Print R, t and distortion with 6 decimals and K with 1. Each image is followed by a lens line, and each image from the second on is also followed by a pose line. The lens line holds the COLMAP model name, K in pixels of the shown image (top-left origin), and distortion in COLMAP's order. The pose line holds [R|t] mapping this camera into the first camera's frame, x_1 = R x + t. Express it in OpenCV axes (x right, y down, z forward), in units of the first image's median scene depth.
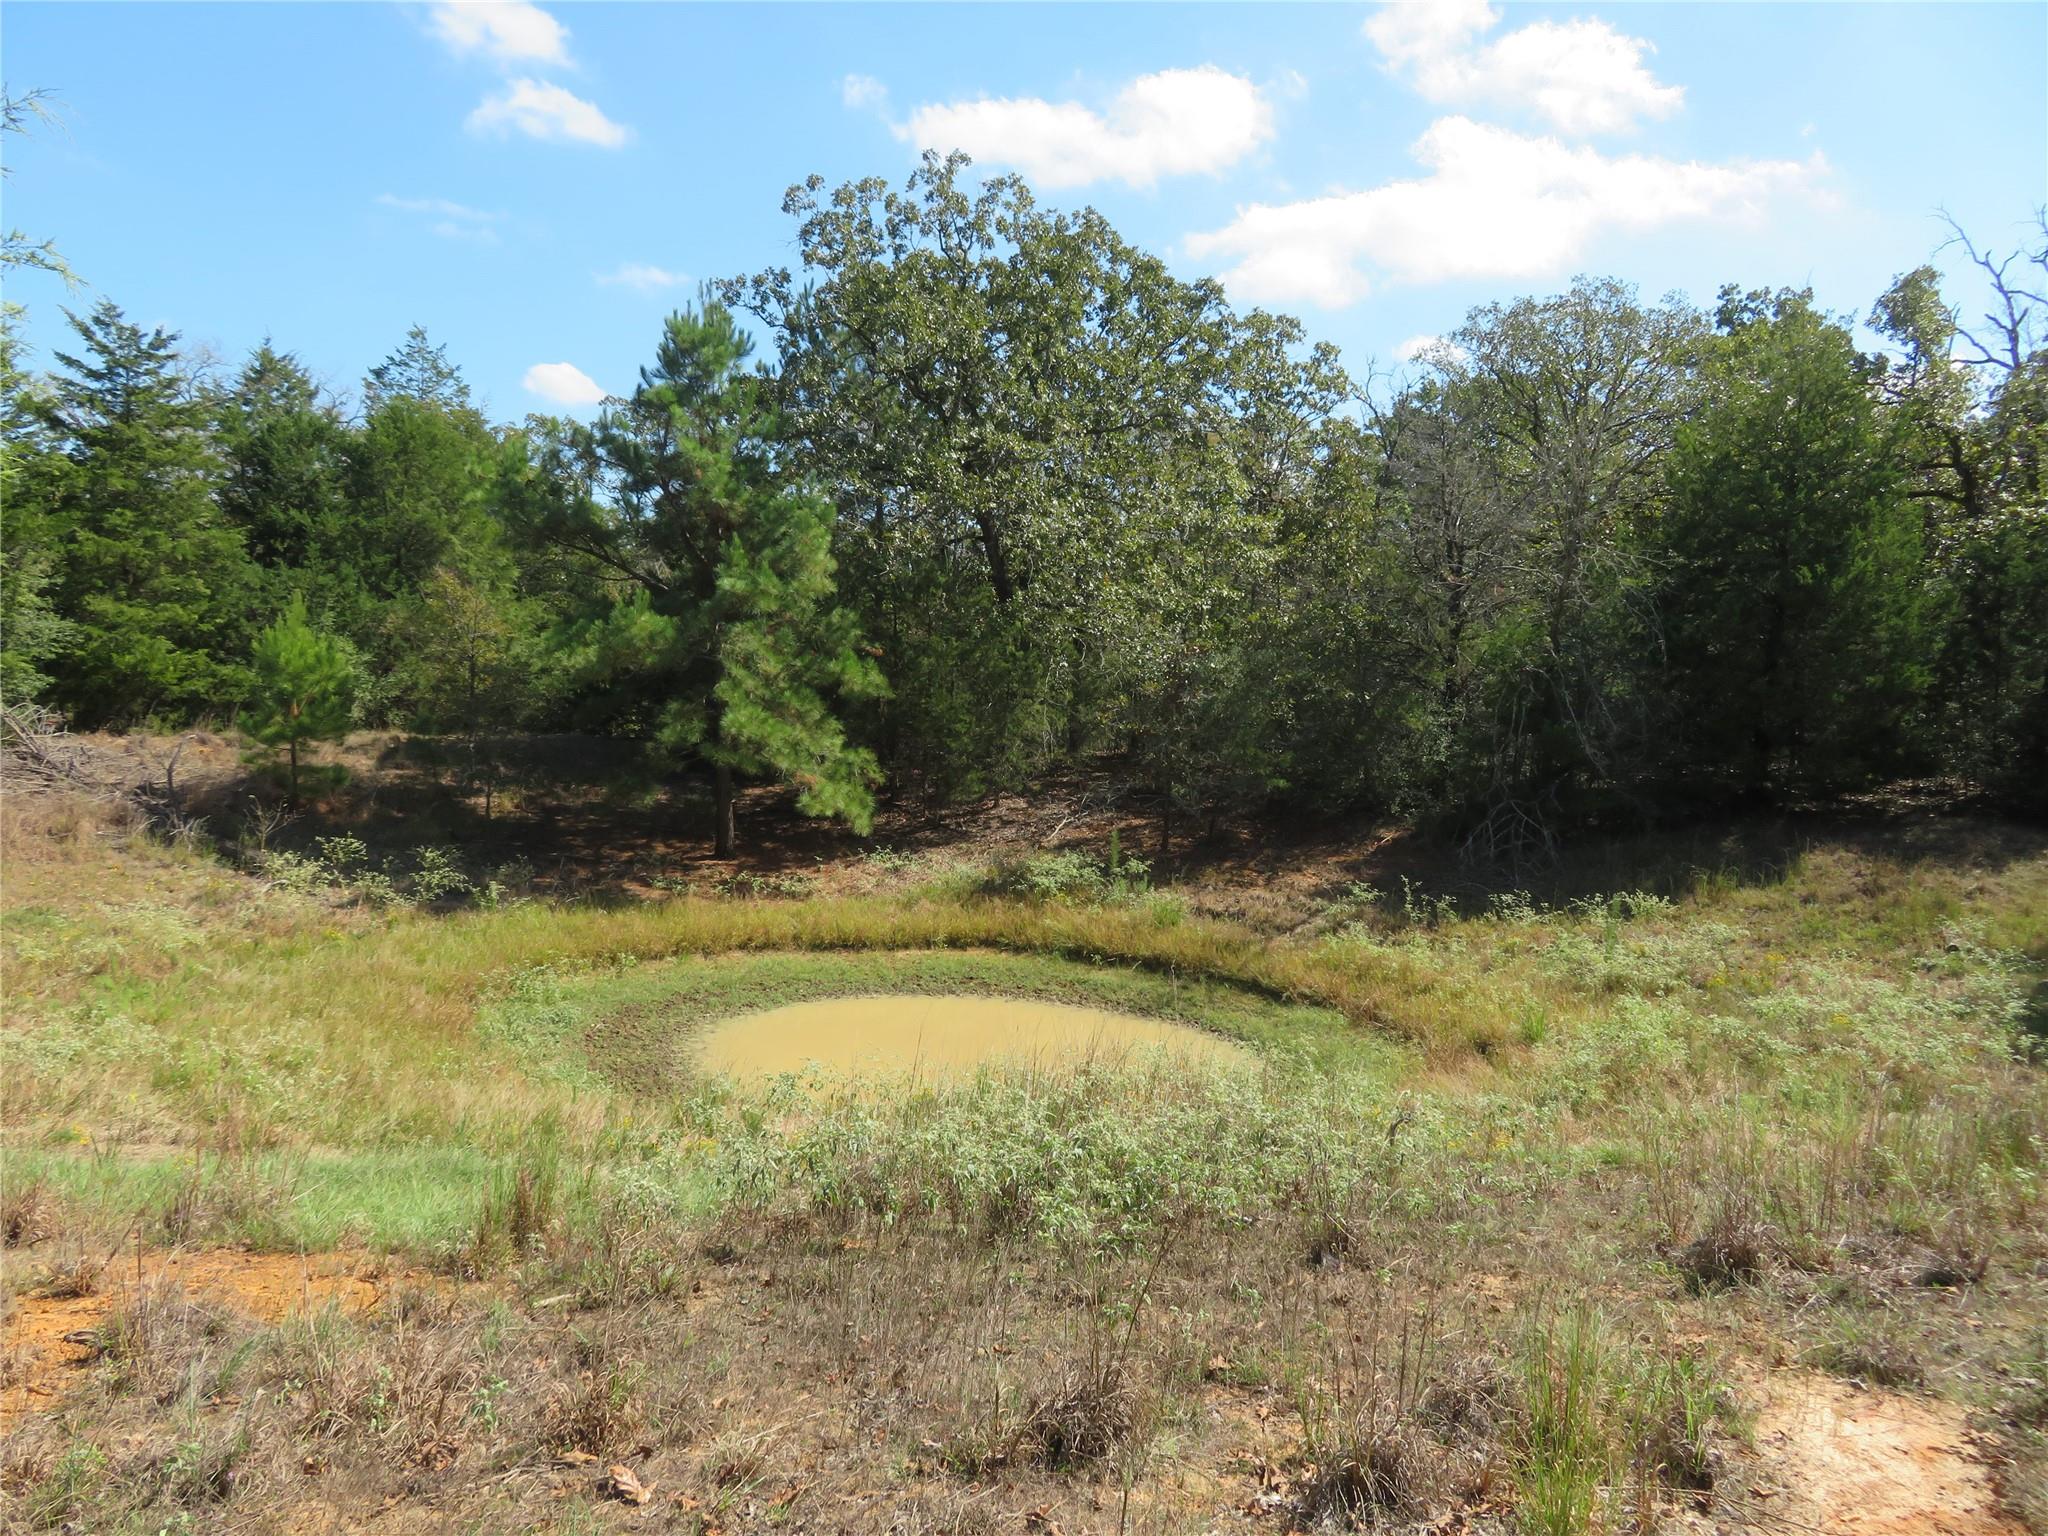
lens RADIAL K [[1496.0, 0, 1041.2], [0, 1496.0, 765.1], [0, 0, 1]] dist [-0.006694, 0.003099]
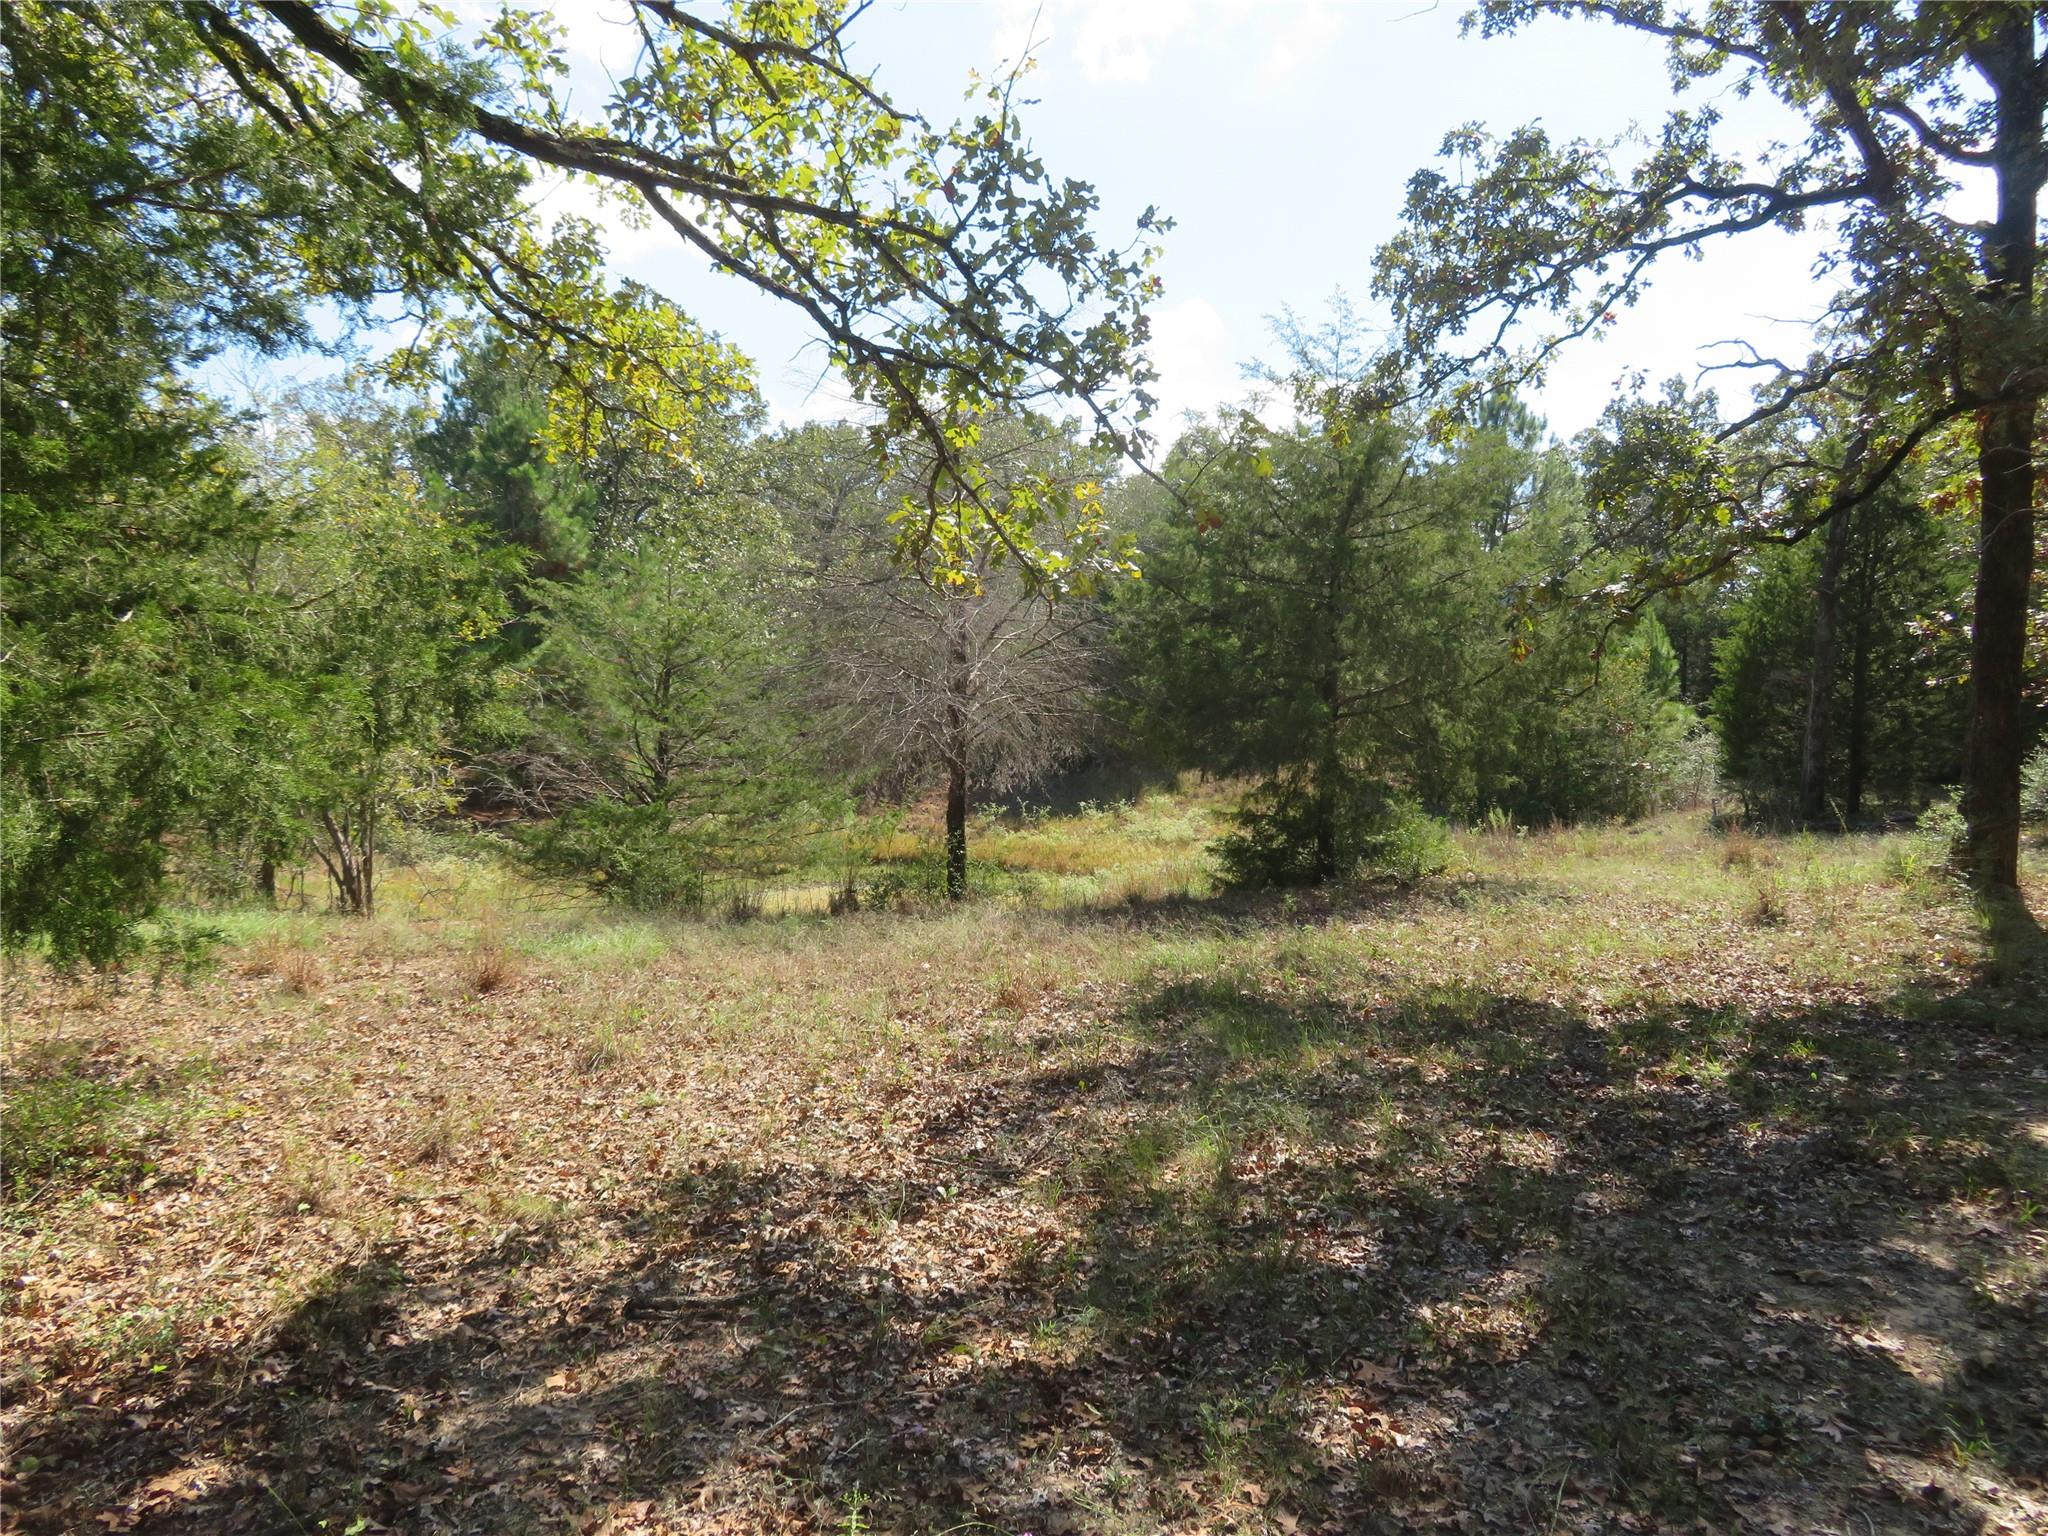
lens RADIAL K [[1496.0, 0, 1041.2], [0, 1496.0, 765.1], [0, 0, 1]] dist [-0.006694, 0.003099]
pose [[0.797228, -0.045907, 0.601930, -0.698794], [0.031651, 0.998912, 0.034264, -0.017886], [-0.602848, -0.008264, 0.797813, -0.336394]]
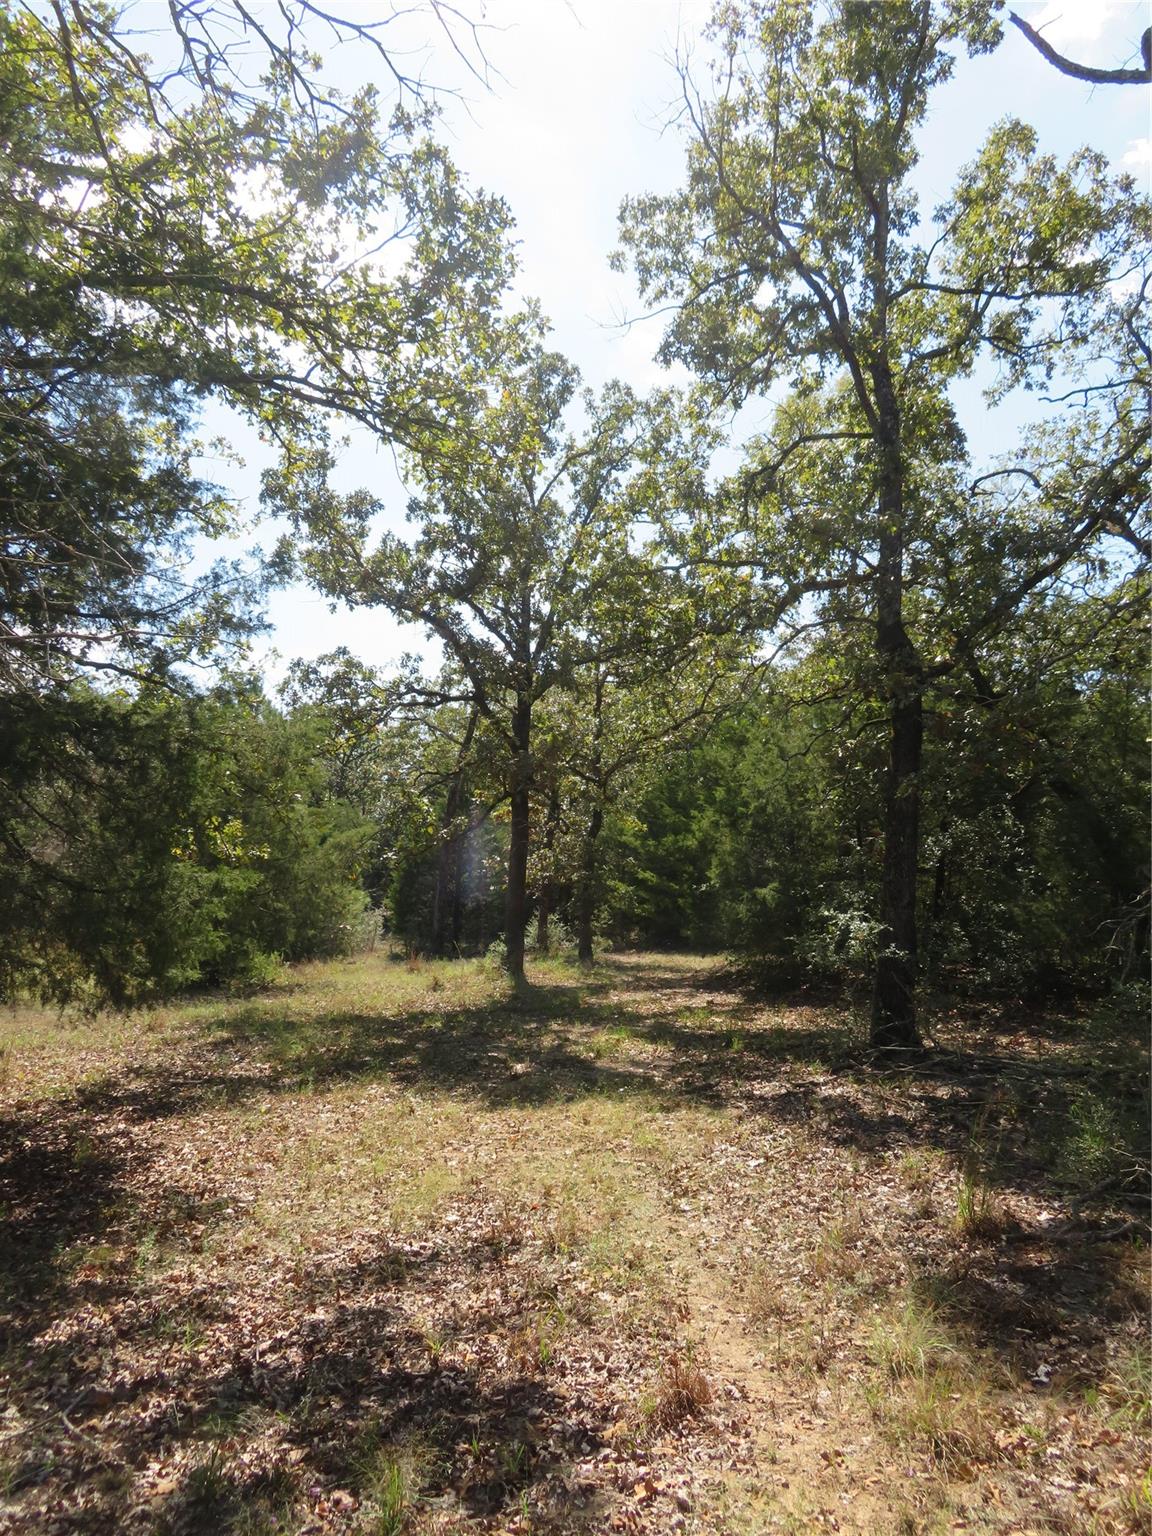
lens RADIAL K [[1122.0, 0, 576.0], [0, 1122.0, 768.0], [0, 0, 1]] dist [-0.006694, 0.003099]
pose [[0.298230, 0.090282, 0.950215, -1.023030], [0.005950, 0.995321, -0.096436, -0.029975], [-0.954475, 0.034414, 0.296298, -0.457264]]
